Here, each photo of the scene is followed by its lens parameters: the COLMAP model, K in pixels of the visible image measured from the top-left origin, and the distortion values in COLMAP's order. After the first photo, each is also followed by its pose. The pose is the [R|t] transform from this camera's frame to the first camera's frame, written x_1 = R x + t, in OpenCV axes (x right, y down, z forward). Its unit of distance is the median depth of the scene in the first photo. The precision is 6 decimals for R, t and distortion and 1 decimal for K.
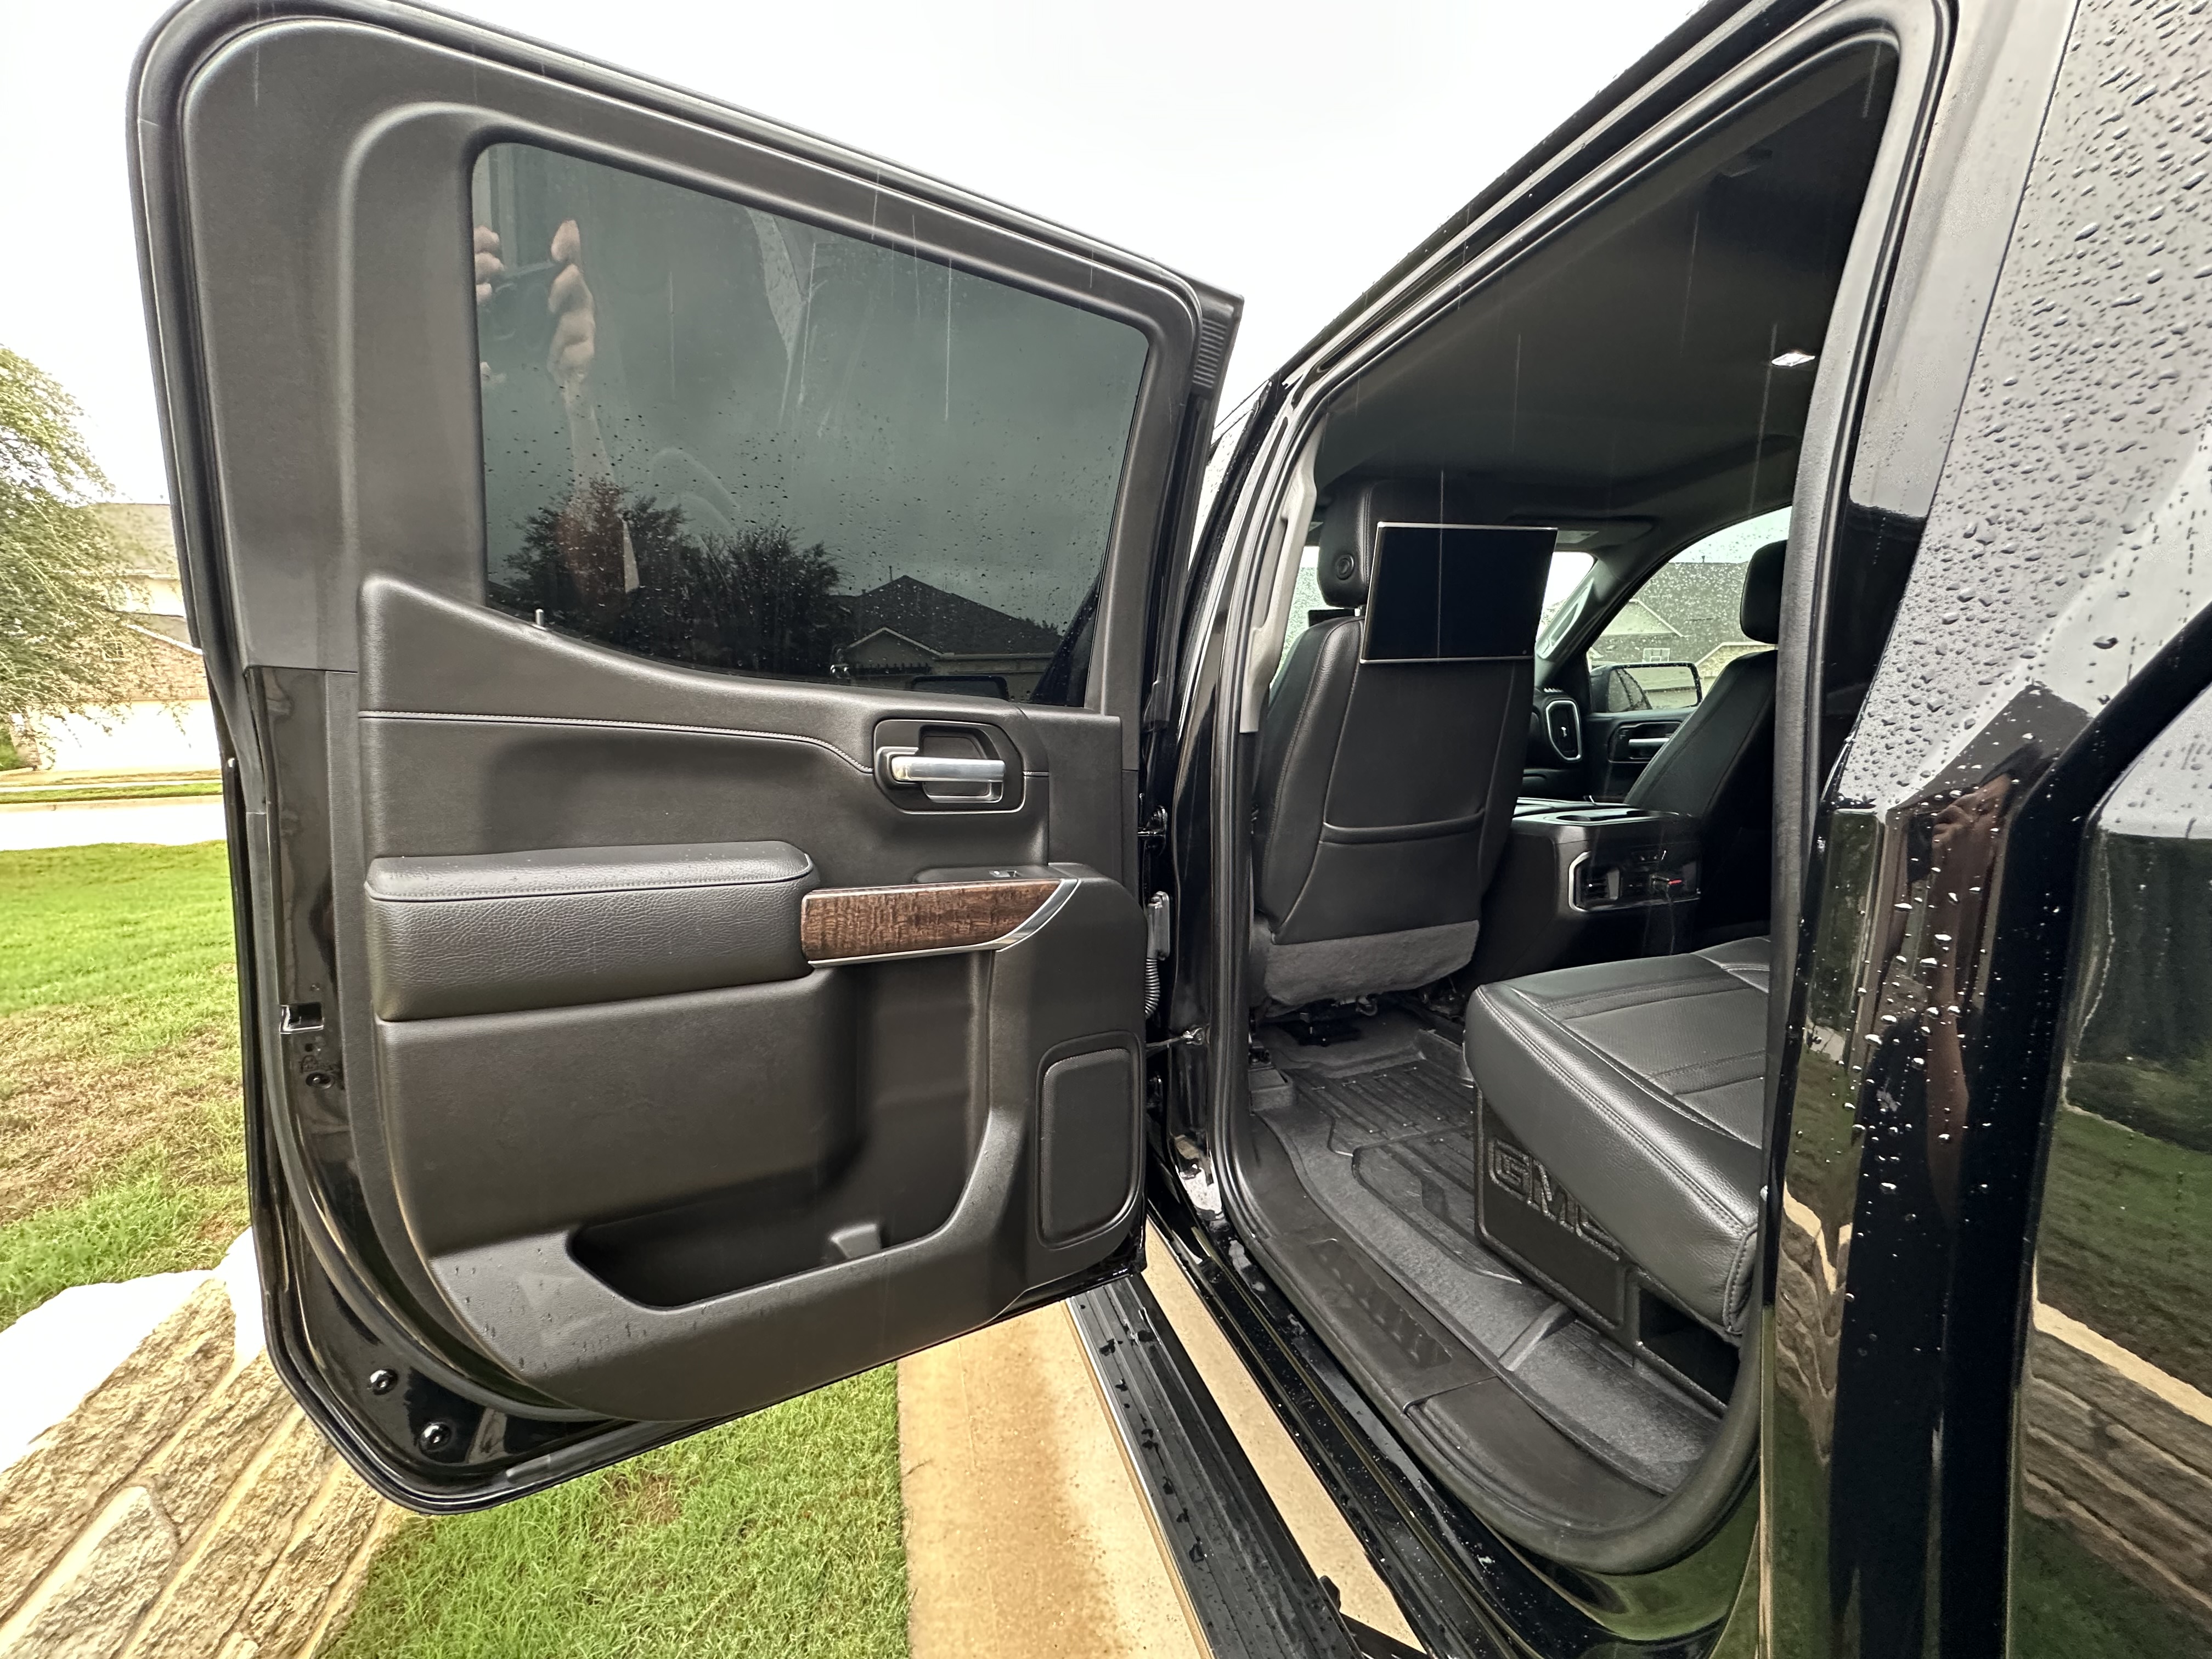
lens RADIAL K [[881.8, 0, 1108.0], [0, 881.8, 831.8], [0, 0, 1]] dist [-0.003780, -0.000155]
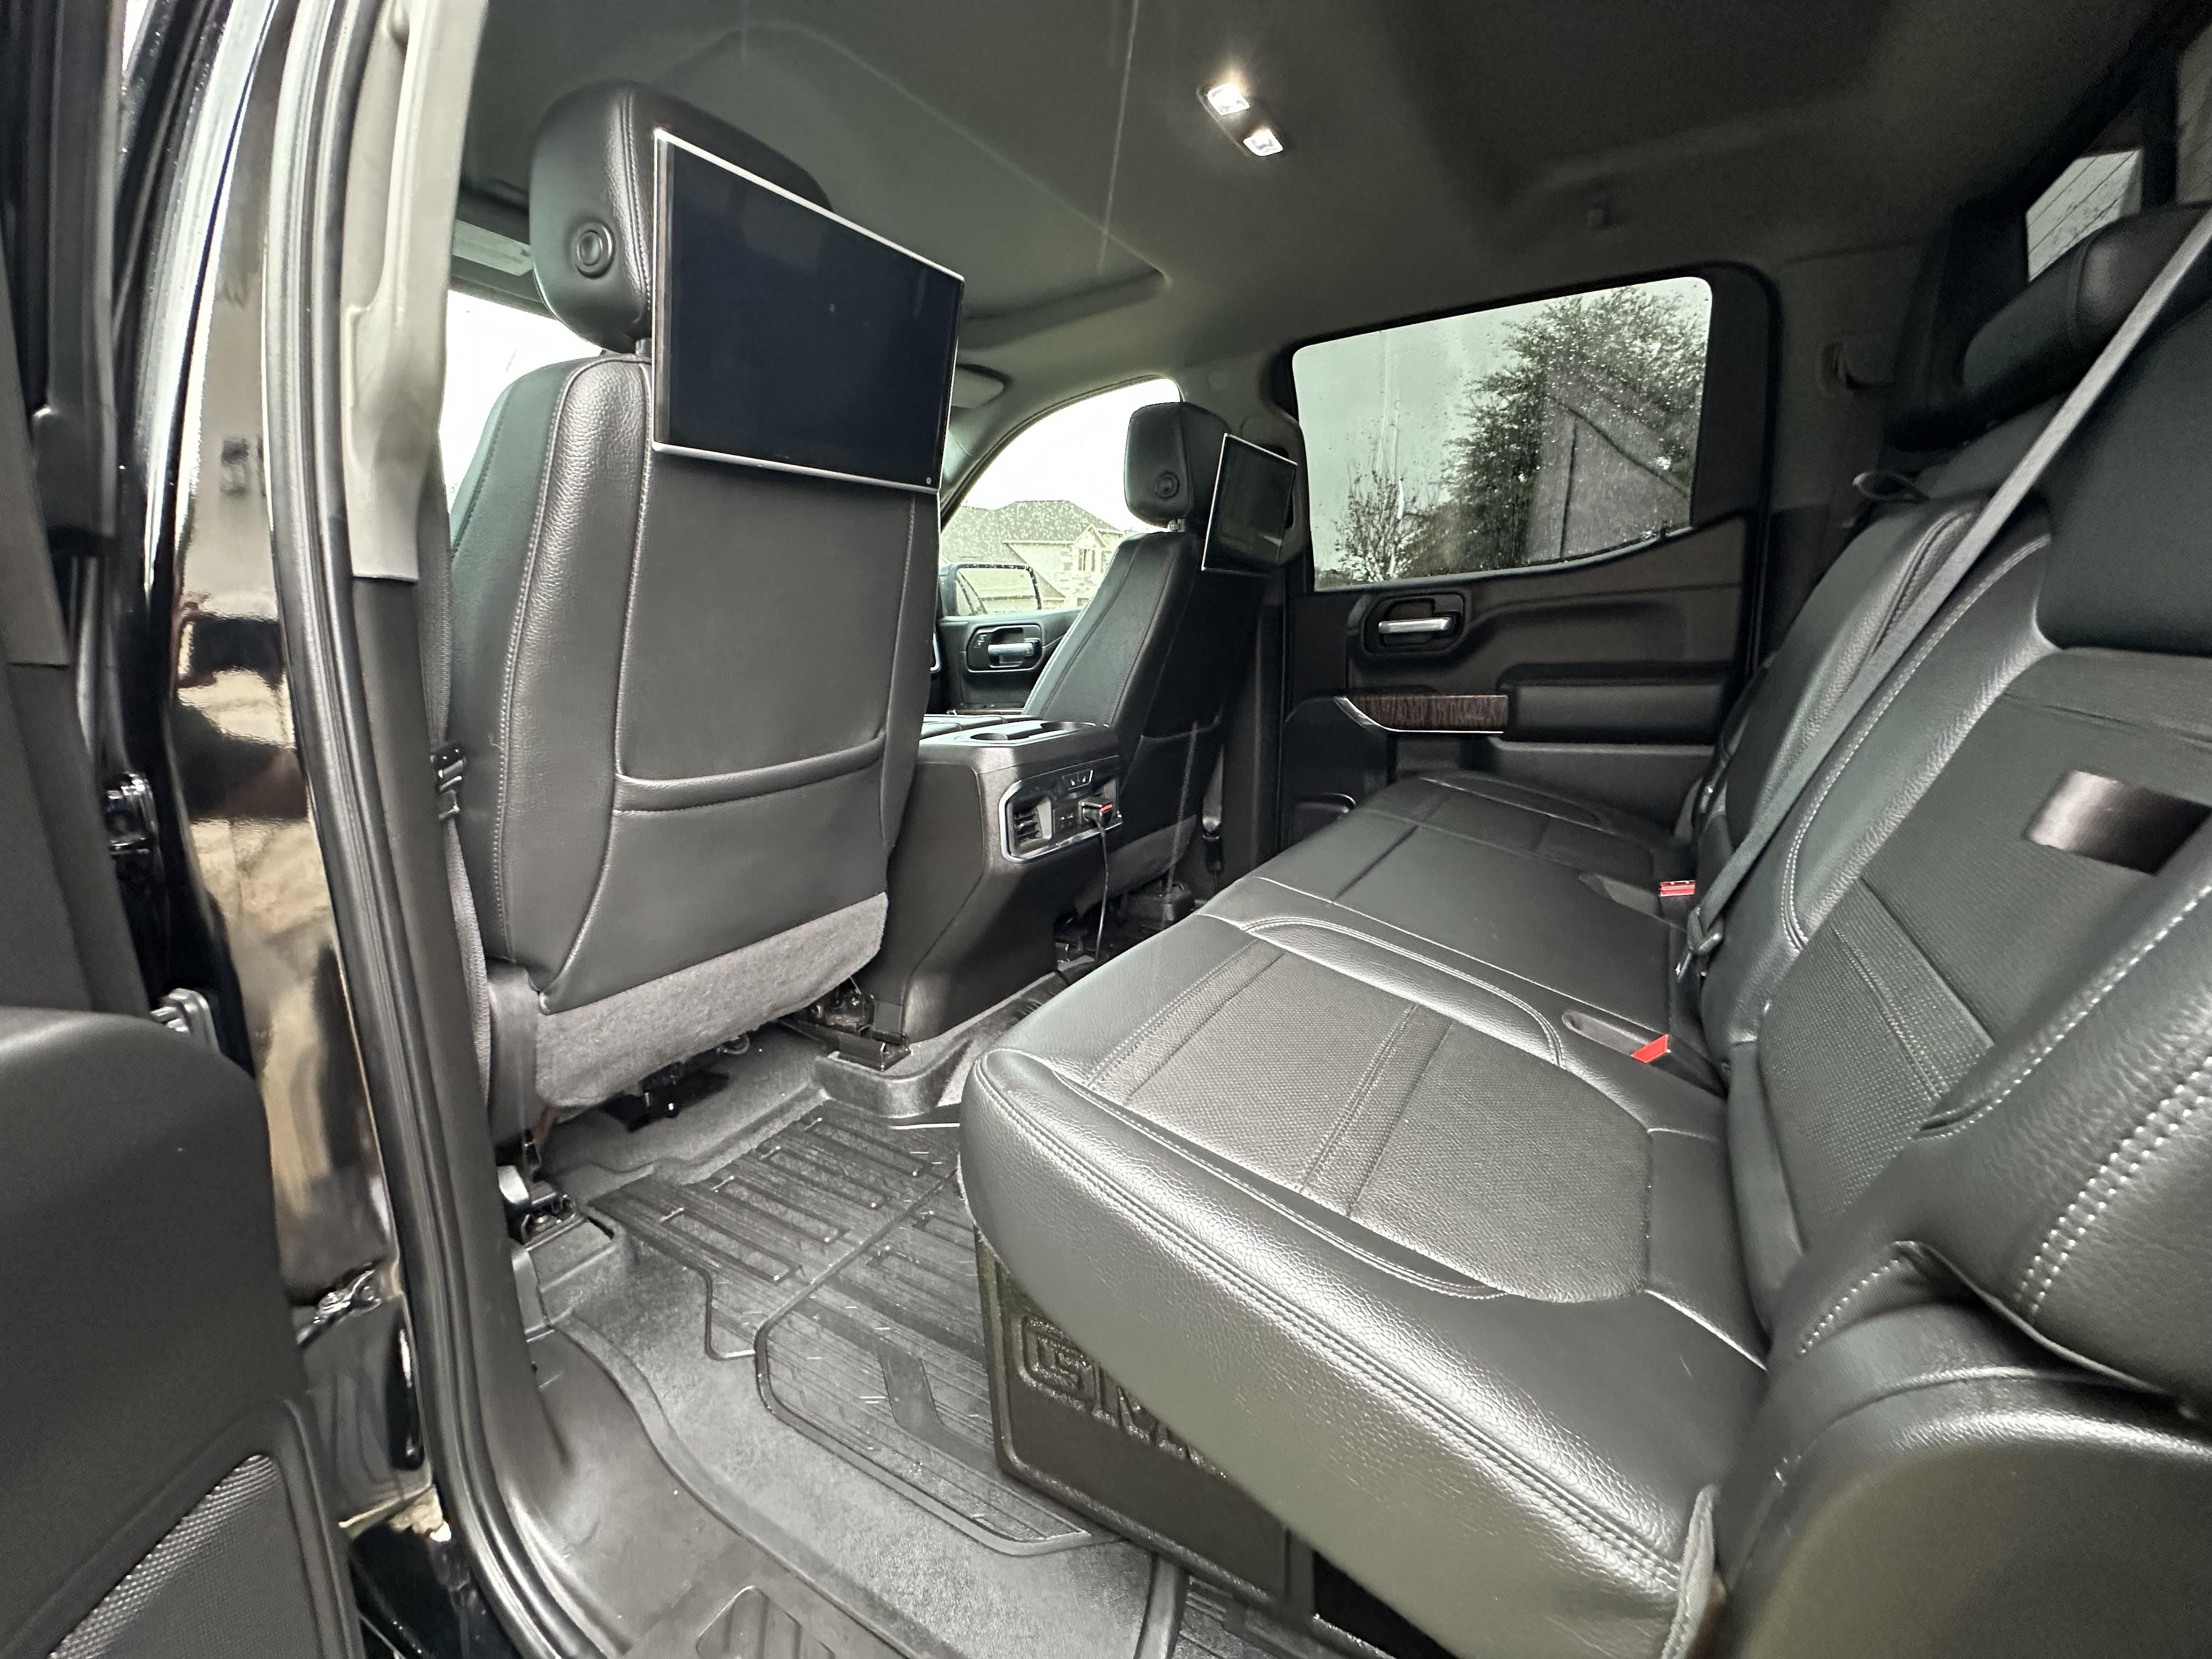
lens RADIAL K [[881.8, 0, 1108.0], [0, 881.8, 831.8], [0, 0, 1]] dist [-0.003780, -0.000155]
pose [[0.740461, -0.131201, 0.659169, 0.104685], [0.075118, 0.990772, 0.112822, -0.012934], [-0.667888, -0.034024, 0.743483, 0.392481]]
